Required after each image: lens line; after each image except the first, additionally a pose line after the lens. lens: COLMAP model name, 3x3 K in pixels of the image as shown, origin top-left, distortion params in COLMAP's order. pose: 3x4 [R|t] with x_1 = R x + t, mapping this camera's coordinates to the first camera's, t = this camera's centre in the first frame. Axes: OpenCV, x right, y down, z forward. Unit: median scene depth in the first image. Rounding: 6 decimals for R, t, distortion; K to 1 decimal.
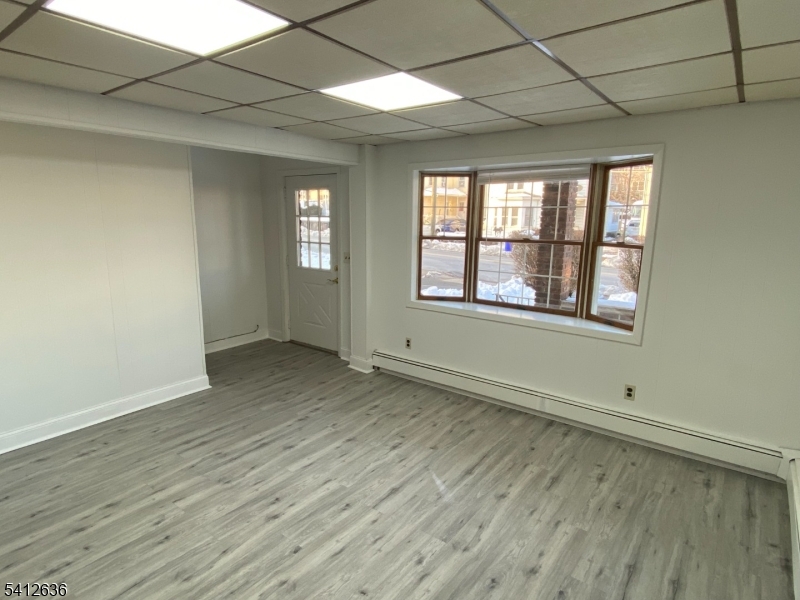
lens RADIAL K [[453.9, 0, 401.3], [0, 453.9, 300.5], [0, 0, 1]] dist [-0.019571, -0.005201]
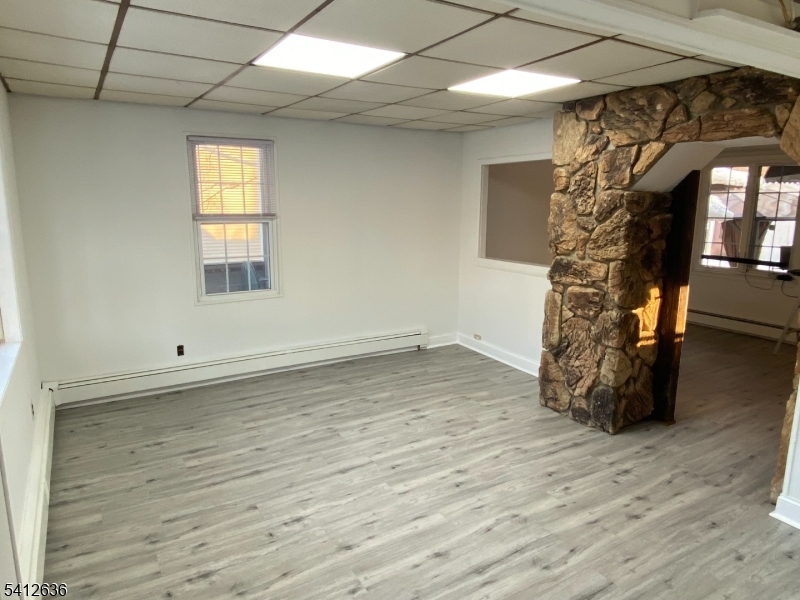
lens RADIAL K [[527.1, 0, 398.4], [0, 527.1, 300.6], [0, 0, 1]] dist [0.004828, -0.005886]
pose [[-0.932477, -0.086041, 0.350832, -0.503295], [0.048055, 0.933039, 0.356552, -0.340288], [-0.358018, 0.349336, -0.865903, 1.827369]]
